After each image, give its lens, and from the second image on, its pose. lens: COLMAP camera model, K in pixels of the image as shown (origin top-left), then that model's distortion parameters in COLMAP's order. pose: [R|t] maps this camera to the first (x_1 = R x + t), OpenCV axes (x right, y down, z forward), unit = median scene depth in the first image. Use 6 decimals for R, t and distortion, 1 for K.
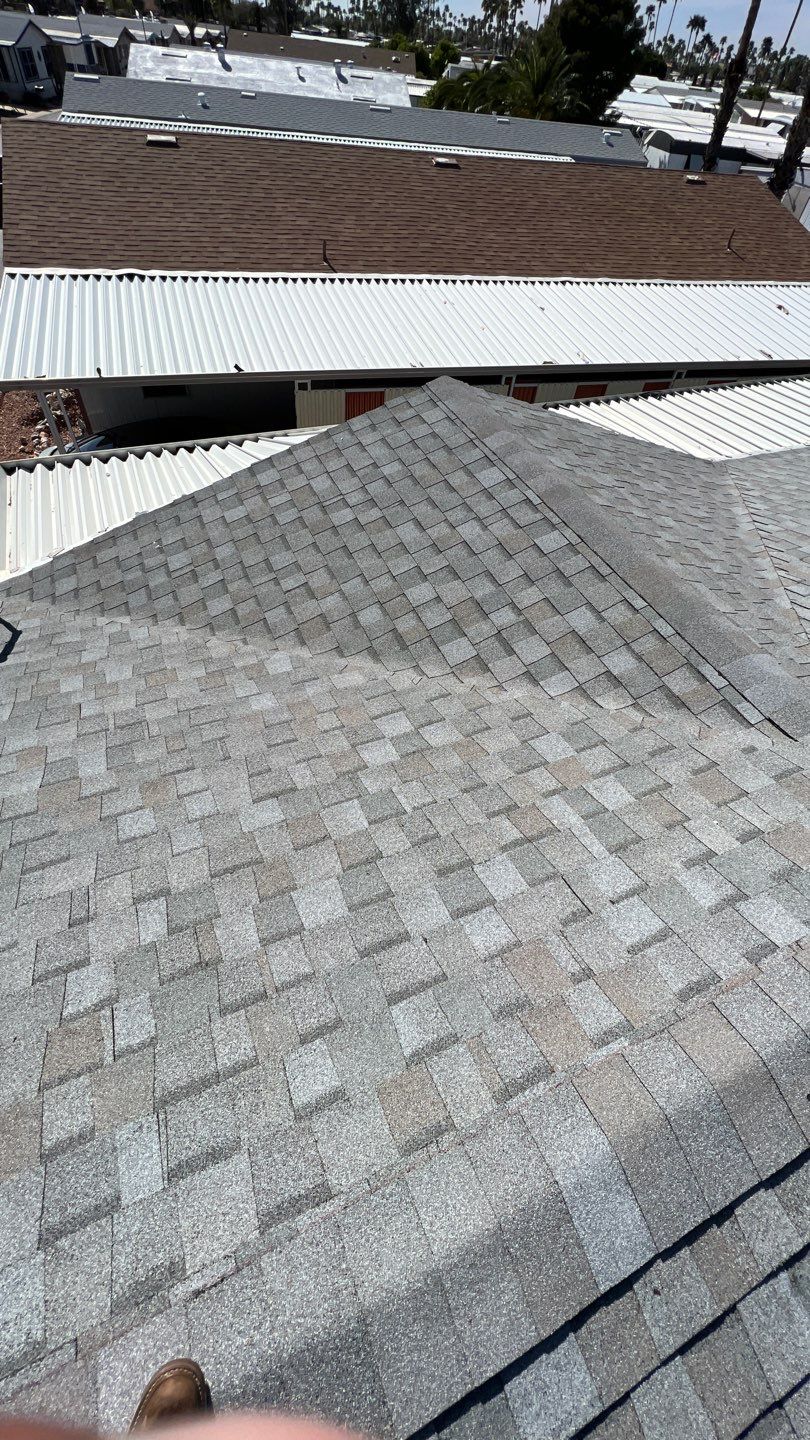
lens RADIAL K [[577.4, 0, 410.6], [0, 577.4, 715.7], [0, 0, 1]] dist [-0.000832, 0.000593]
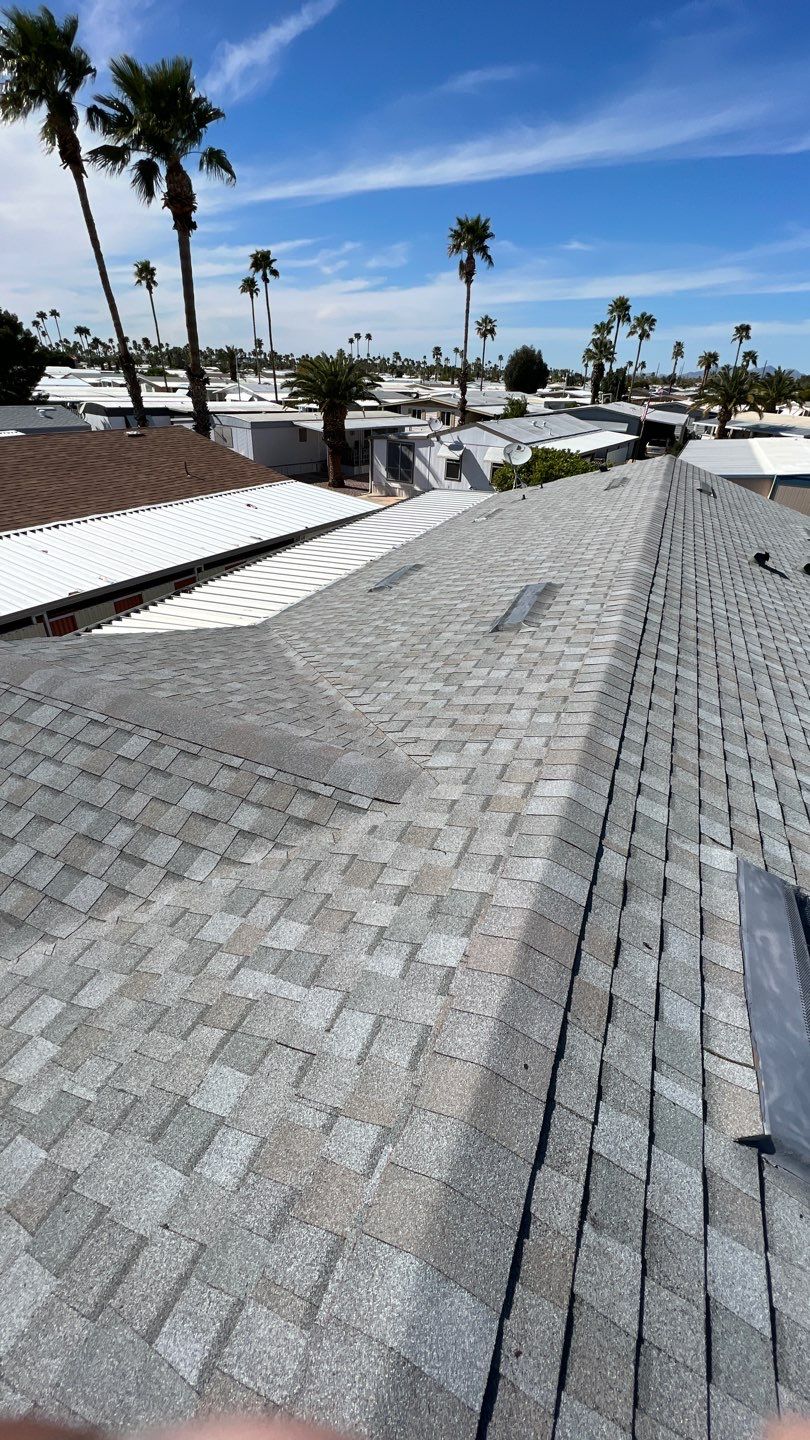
lens RADIAL K [[577.4, 0, 408.9], [0, 577.4, 716.2], [0, 0, 1]] dist [-0.000832, 0.000593]
pose [[0.734484, -0.395591, 0.551399, 0.079121], [0.534585, 0.837789, -0.111030, 0.033051], [-0.418034, 0.376320, 0.826820, -0.083764]]
